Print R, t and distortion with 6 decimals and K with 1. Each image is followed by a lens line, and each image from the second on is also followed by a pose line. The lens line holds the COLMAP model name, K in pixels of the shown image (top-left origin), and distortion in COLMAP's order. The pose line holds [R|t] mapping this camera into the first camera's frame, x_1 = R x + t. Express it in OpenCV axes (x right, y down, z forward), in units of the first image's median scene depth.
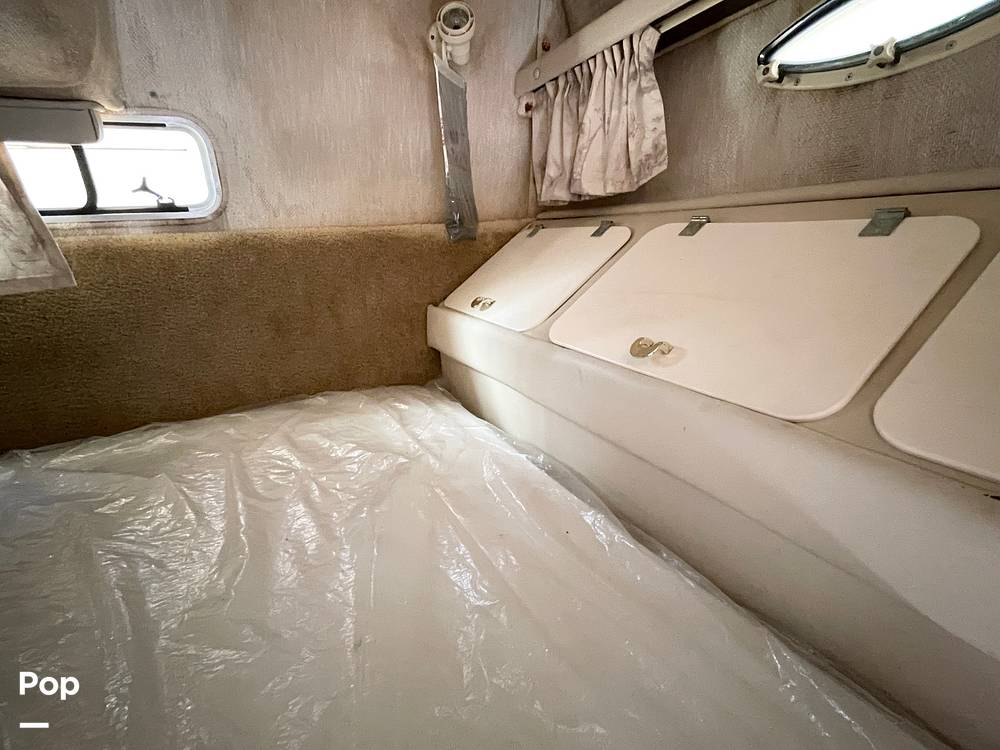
lens RADIAL K [[470.0, 0, 499.0], [0, 470.0, 376.0], [0, 0, 1]] dist [-0.002154, 0.000043]
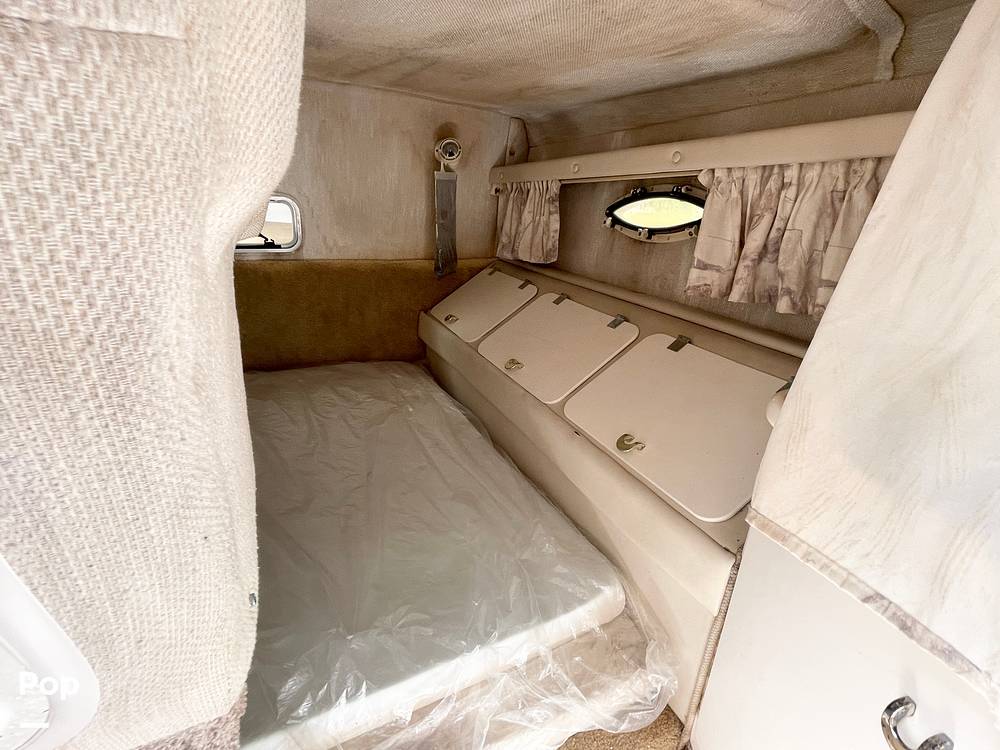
lens RADIAL K [[470.0, 0, 500.2], [0, 470.0, 376.0], [0, 0, 1]] dist [-0.002154, 0.000043]
pose [[0.994504, 0.104524, 0.006095, 0.158160], [-0.104697, 0.992265, 0.066695, -0.091272], [0.000923, -0.066967, 0.997755, -0.719307]]
